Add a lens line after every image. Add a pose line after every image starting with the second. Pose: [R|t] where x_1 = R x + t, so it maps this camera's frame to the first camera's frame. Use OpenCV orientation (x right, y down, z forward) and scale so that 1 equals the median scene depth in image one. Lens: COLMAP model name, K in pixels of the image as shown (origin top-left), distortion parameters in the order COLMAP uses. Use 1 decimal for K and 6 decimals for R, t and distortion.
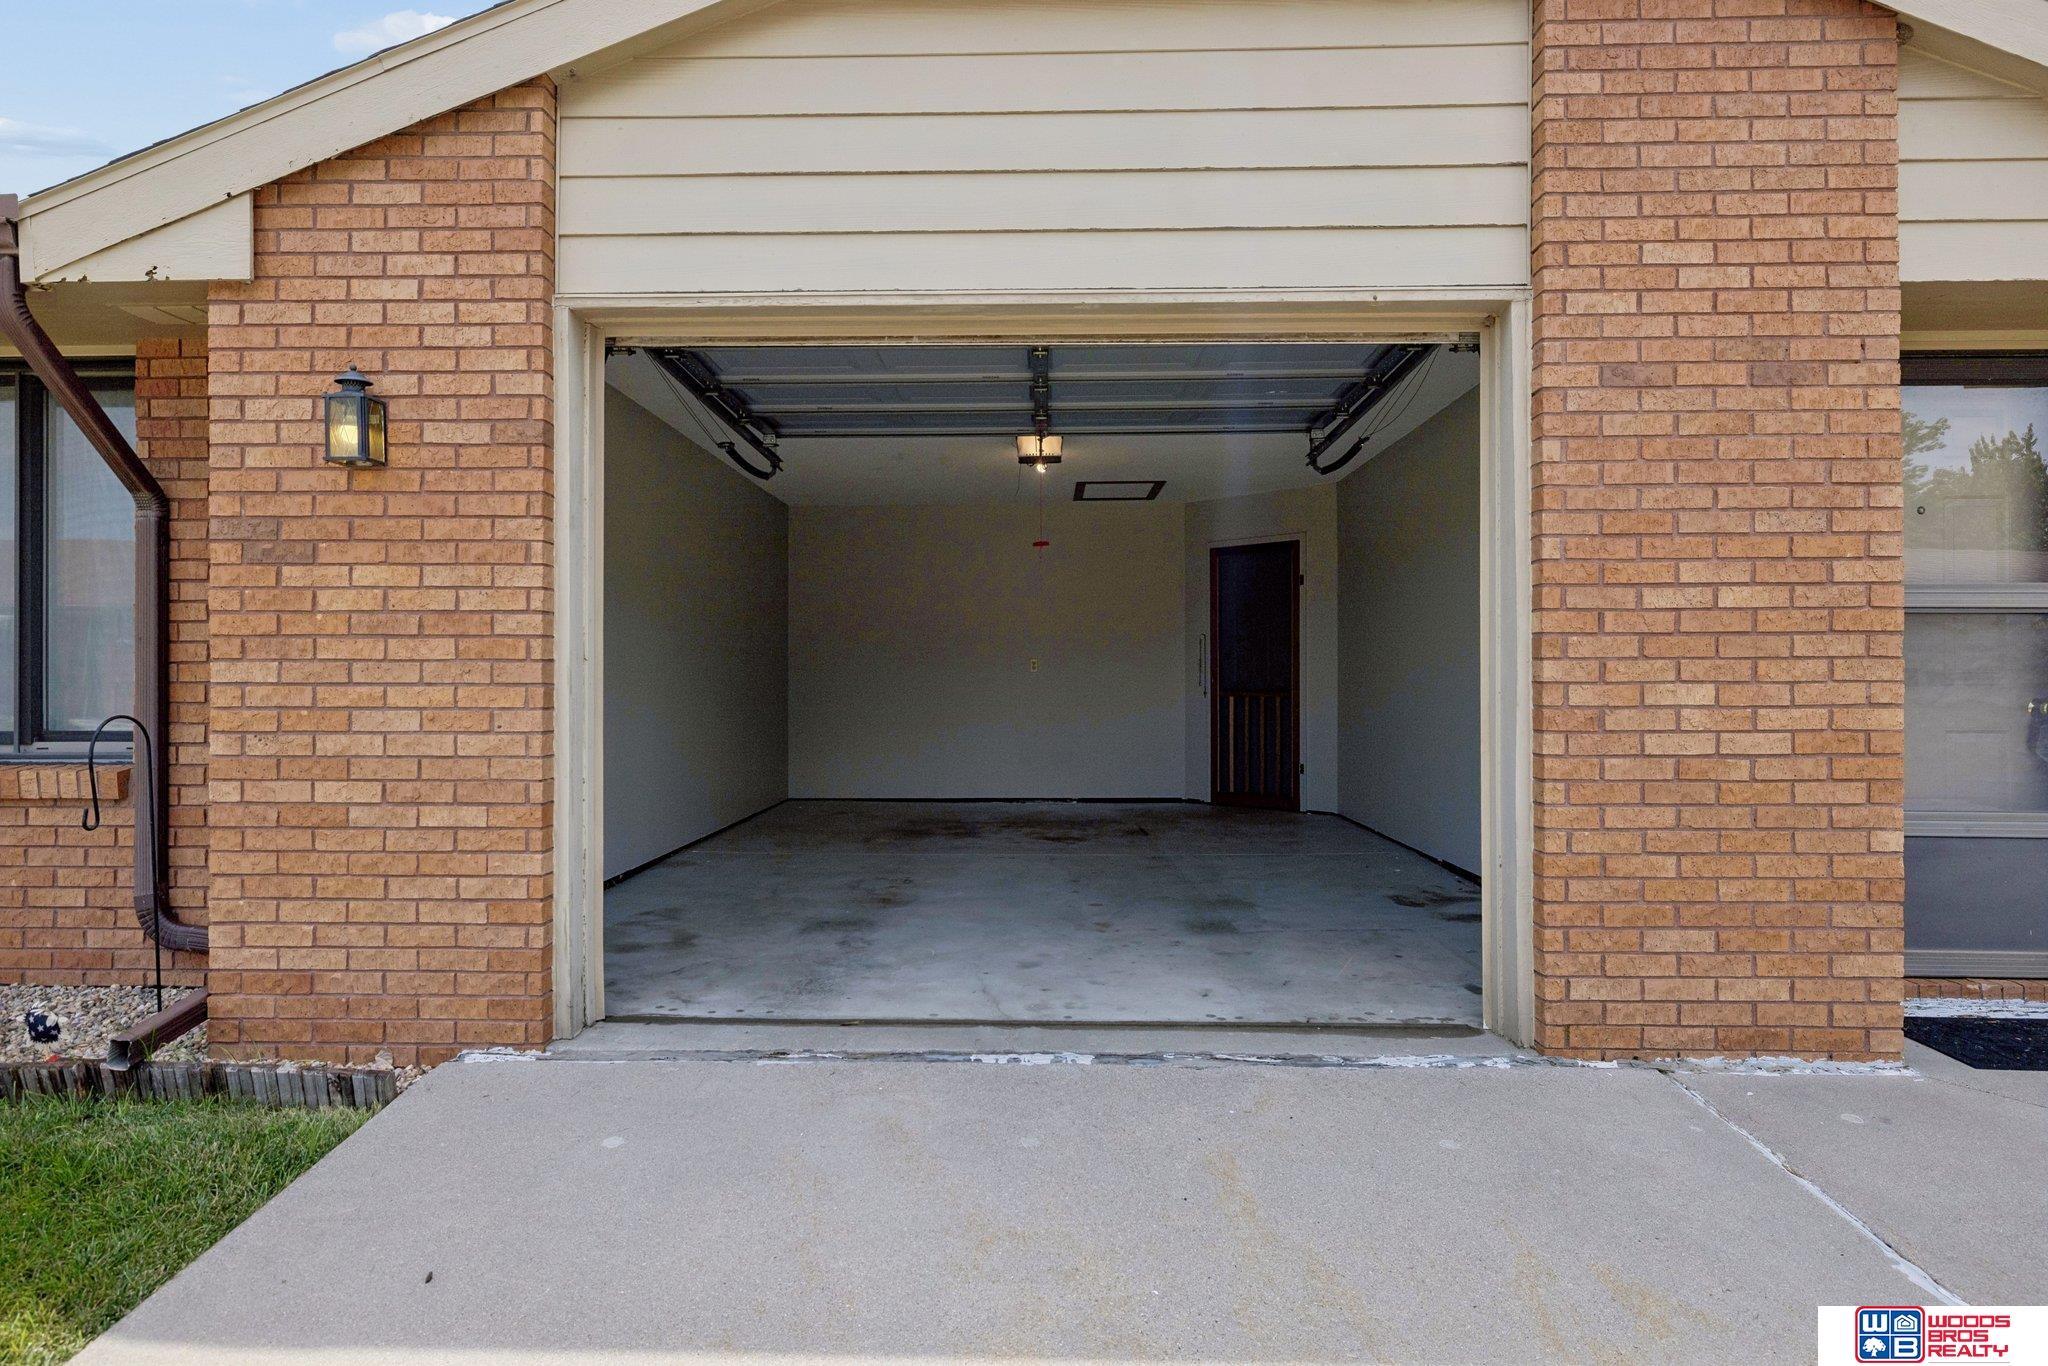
lens RADIAL K [[1179.0, 0, 1017.0], [0, 1179.0, 687.6], [0, 0, 1]] dist [0.001756, -0.001014]
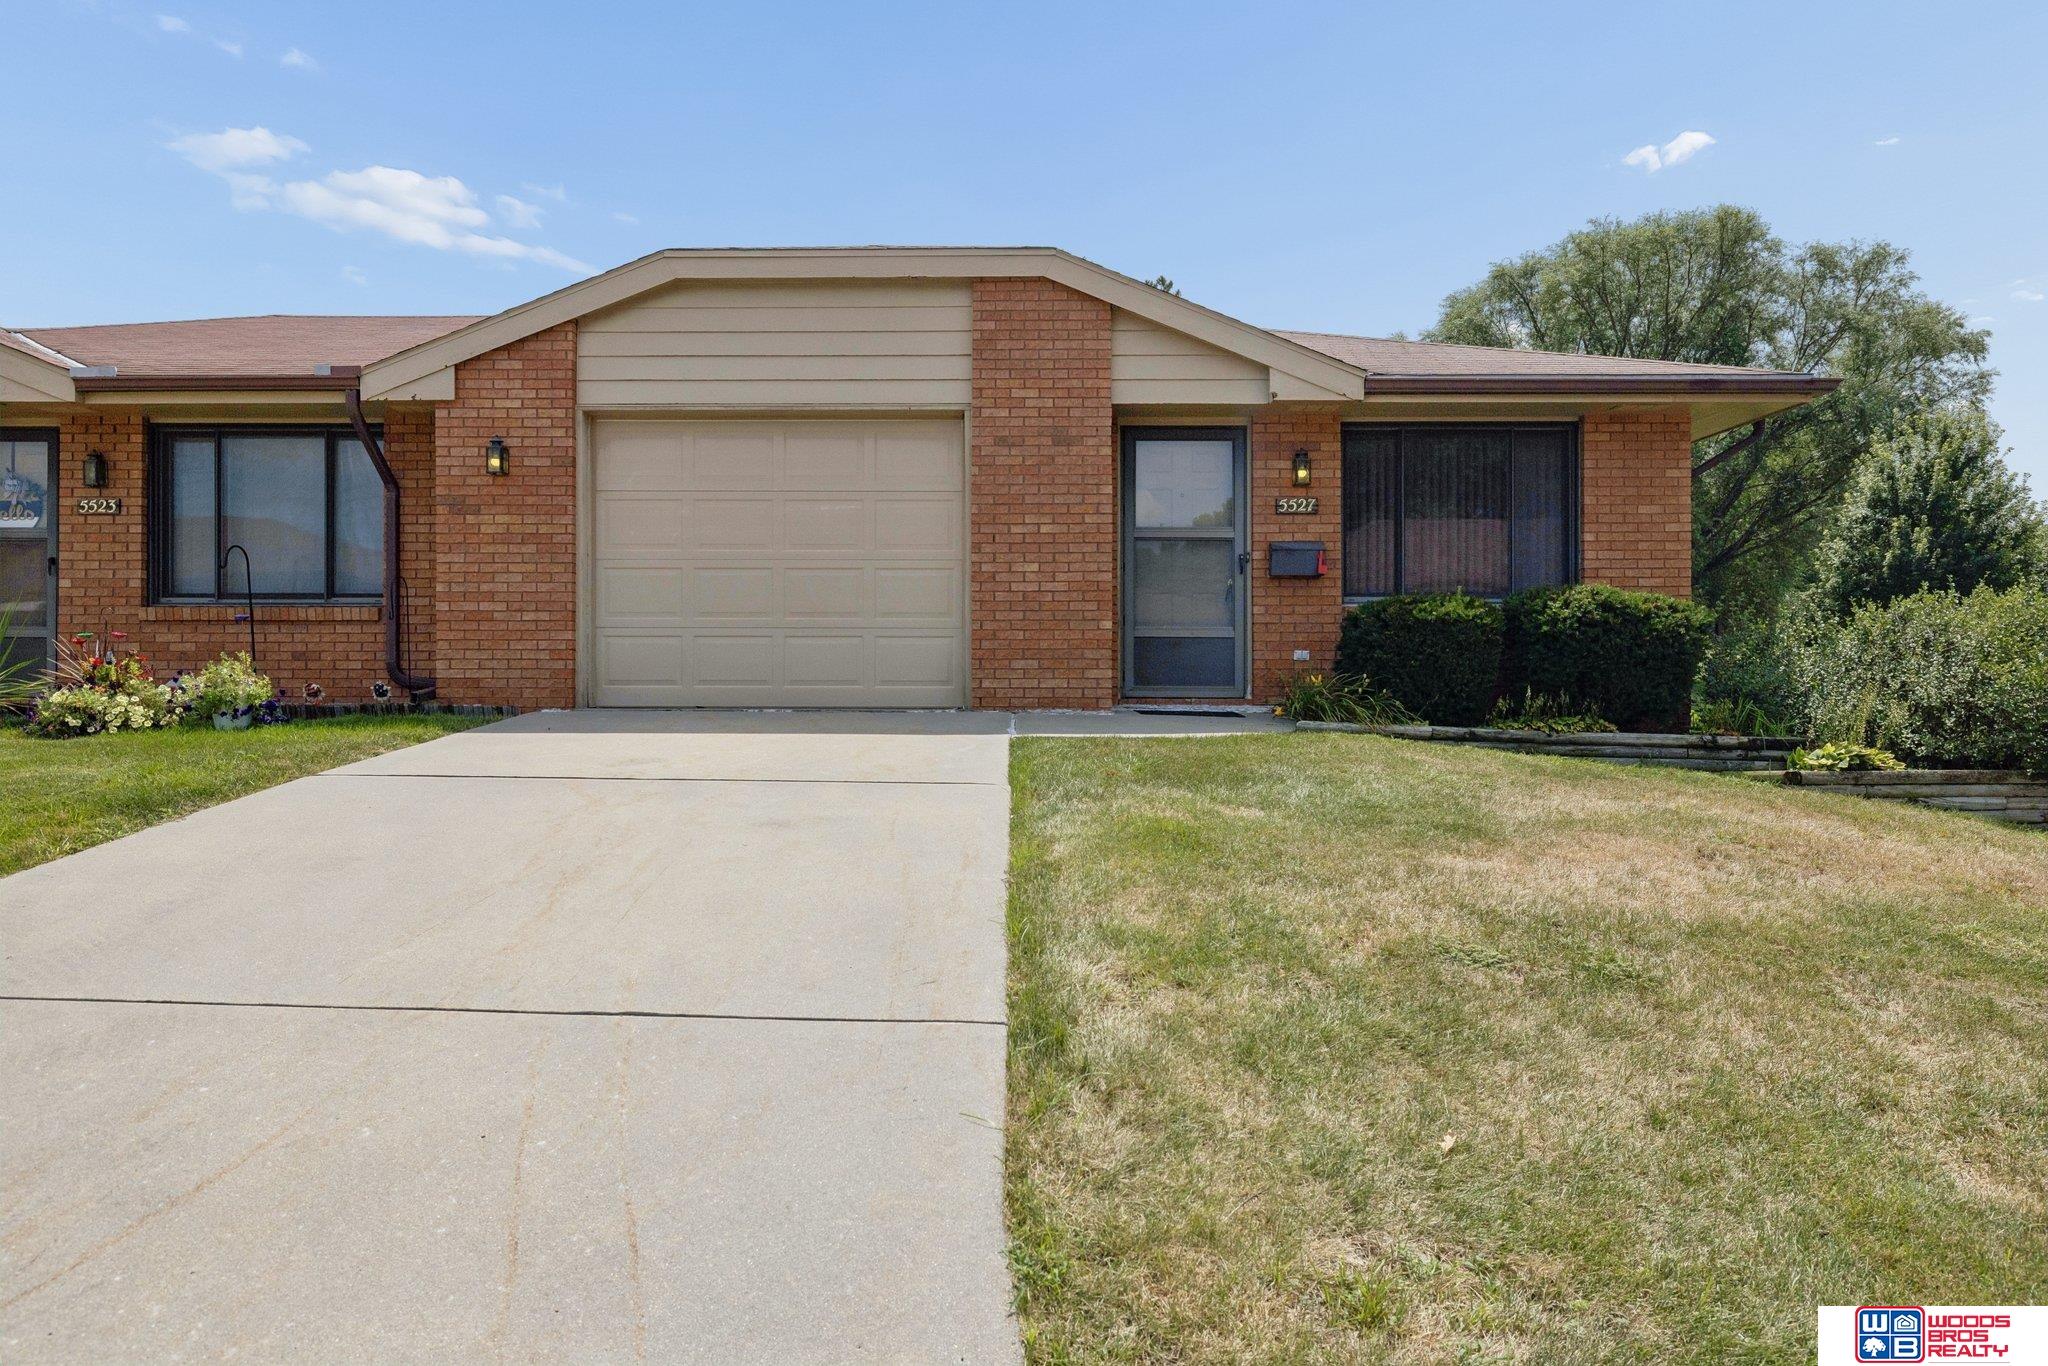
lens RADIAL K [[1221.5, 0, 1031.7], [0, 1221.5, 677.2], [0, 0, 1]] dist [0.000655, 0.000809]
pose [[0.999693, -0.000100, 0.024783, 0.502447], [0.000099, 1.000000, 0.000028, 0.238285], [-0.024783, -0.000026, 0.999693, -1.598422]]
